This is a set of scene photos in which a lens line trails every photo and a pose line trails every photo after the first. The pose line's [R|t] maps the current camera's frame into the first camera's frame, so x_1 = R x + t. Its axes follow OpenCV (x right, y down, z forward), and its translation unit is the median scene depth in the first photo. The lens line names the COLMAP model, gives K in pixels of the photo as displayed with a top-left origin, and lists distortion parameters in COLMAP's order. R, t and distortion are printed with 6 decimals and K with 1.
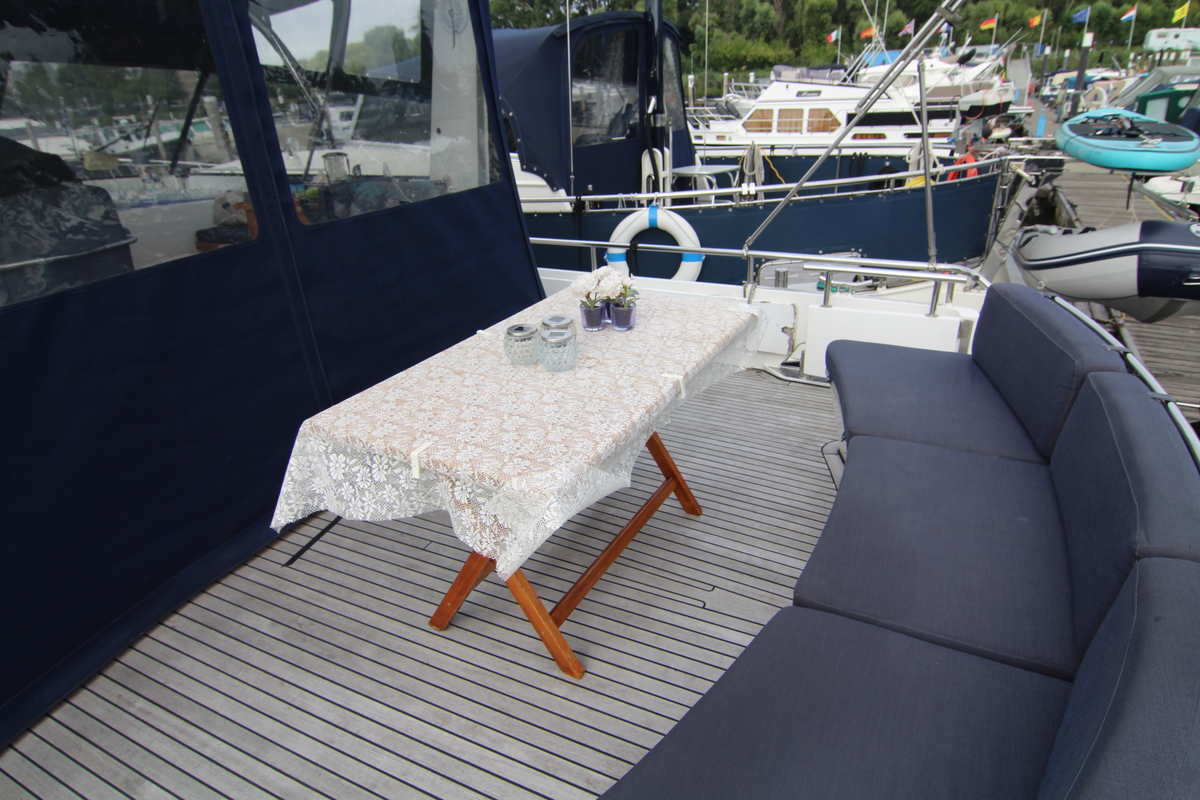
lens RADIAL K [[674.3, 0, 600.0], [0, 674.3, 400.0], [0, 0, 1]] dist [-0.016094, -0.007888]
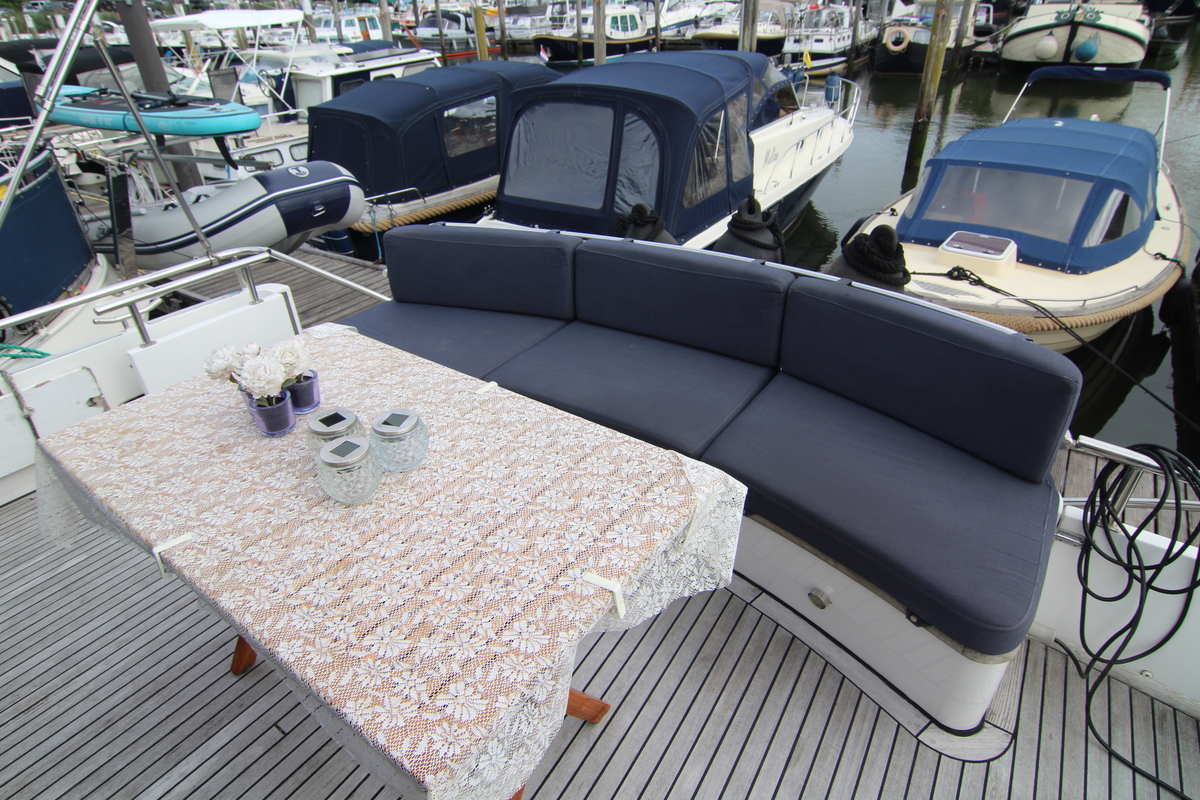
lens RADIAL K [[674.3, 0, 600.0], [0, 674.3, 400.0], [0, 0, 1]] dist [-0.016094, -0.007888]
pose [[0.098922, -0.467845, 0.878257, -0.326976], [0.443777, 0.810700, 0.381873, -0.144674], [-0.890661, 0.351974, 0.287815, 0.302669]]
